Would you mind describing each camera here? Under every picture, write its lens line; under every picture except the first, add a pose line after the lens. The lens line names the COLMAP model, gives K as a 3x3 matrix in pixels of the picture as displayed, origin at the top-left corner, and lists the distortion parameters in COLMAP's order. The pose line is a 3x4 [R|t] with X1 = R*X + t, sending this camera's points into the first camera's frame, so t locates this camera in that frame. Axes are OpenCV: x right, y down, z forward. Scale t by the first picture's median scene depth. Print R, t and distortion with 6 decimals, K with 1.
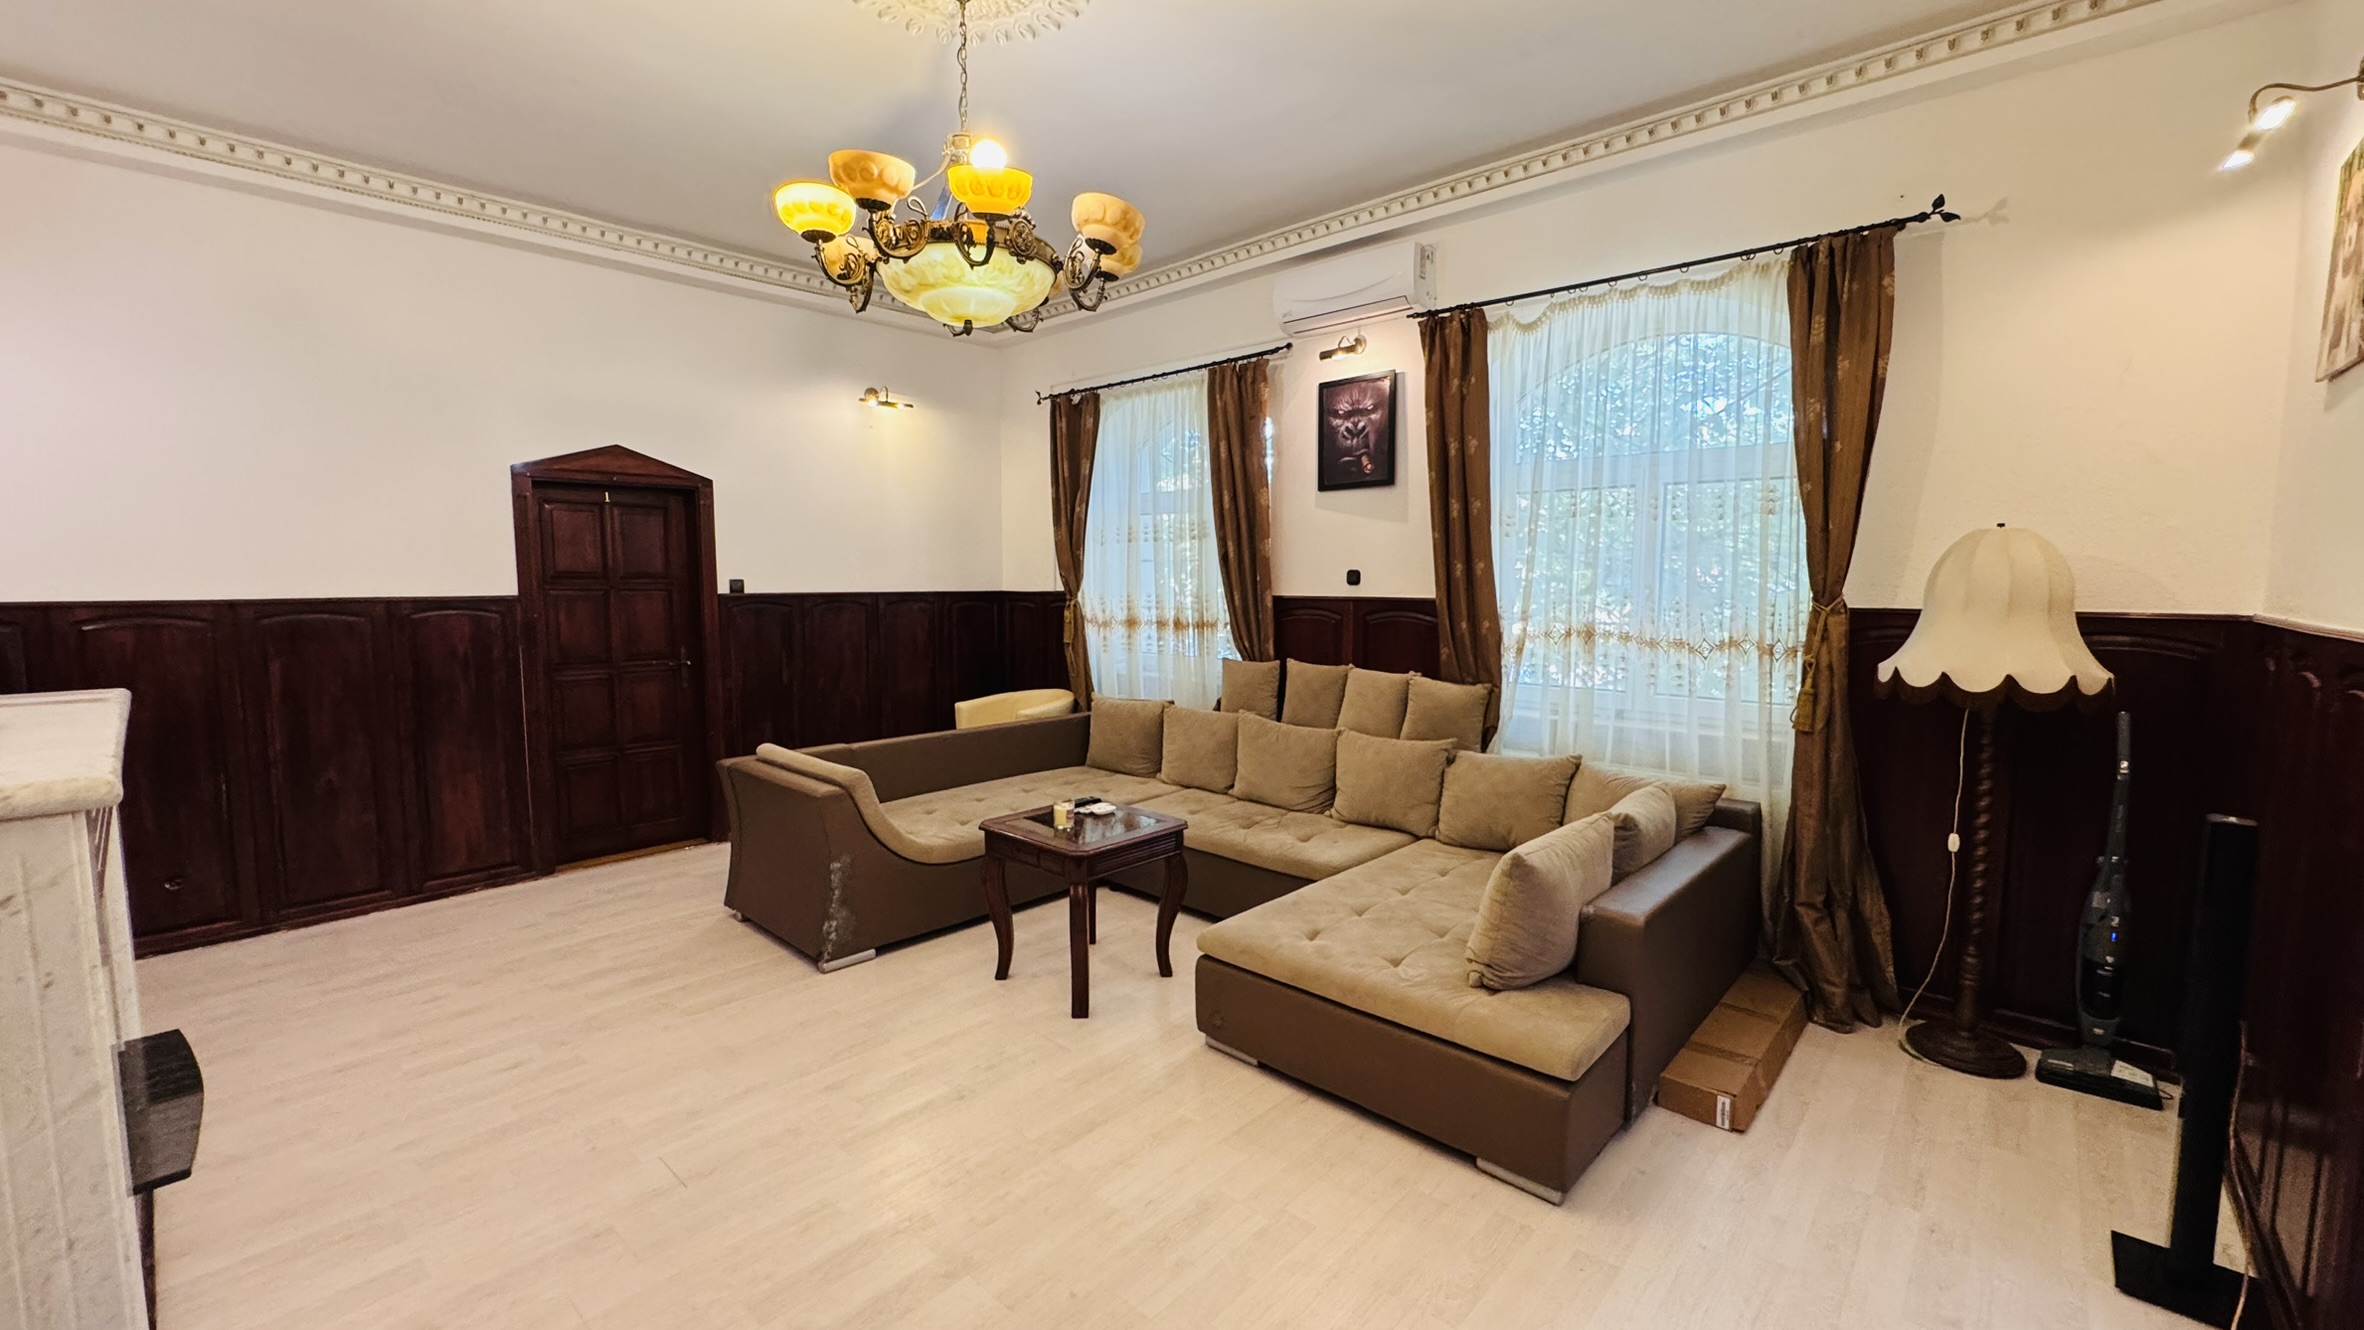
lens RADIAL K [[939.7, 0, 1174.4], [0, 939.7, 667.1], [0, 0, 1]] dist [-0.009619, 0.000634]
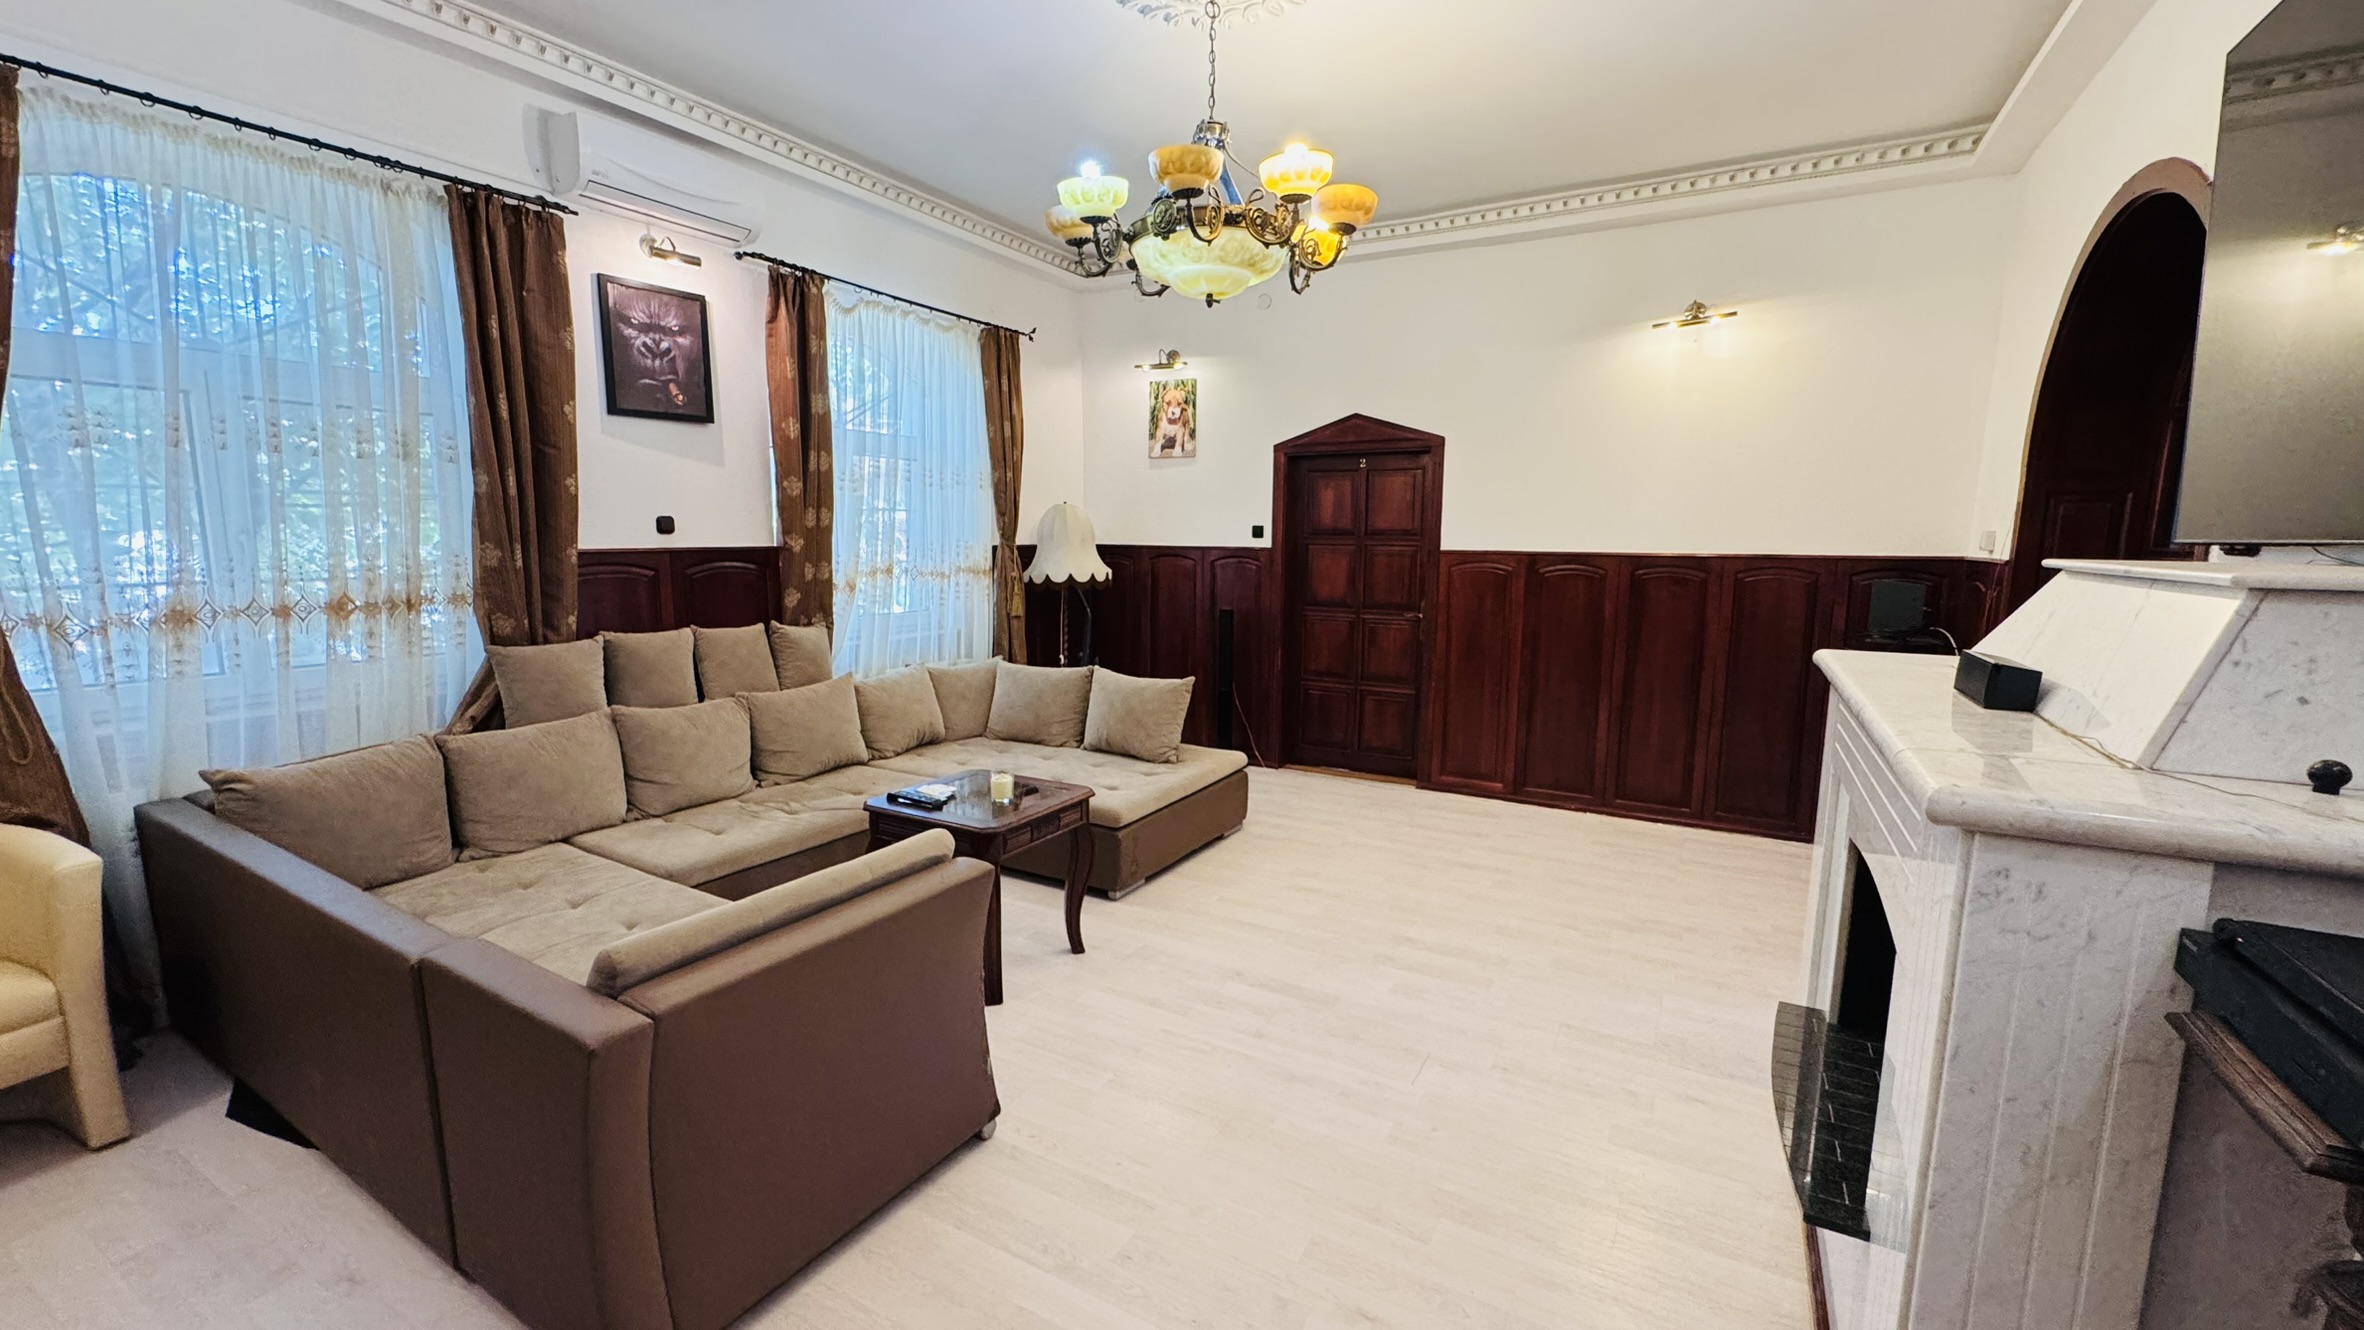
lens RADIAL K [[939.7, 0, 1190.1], [0, 939.7, 661.6], [0, 0, 1]] dist [-0.009619, 0.000634]
pose [[-0.223872, -0.137623, 0.964853, -0.762531], [0.081880, 0.983824, 0.159327, -0.071013], [-0.971173, 0.114671, -0.208982, 0.740886]]
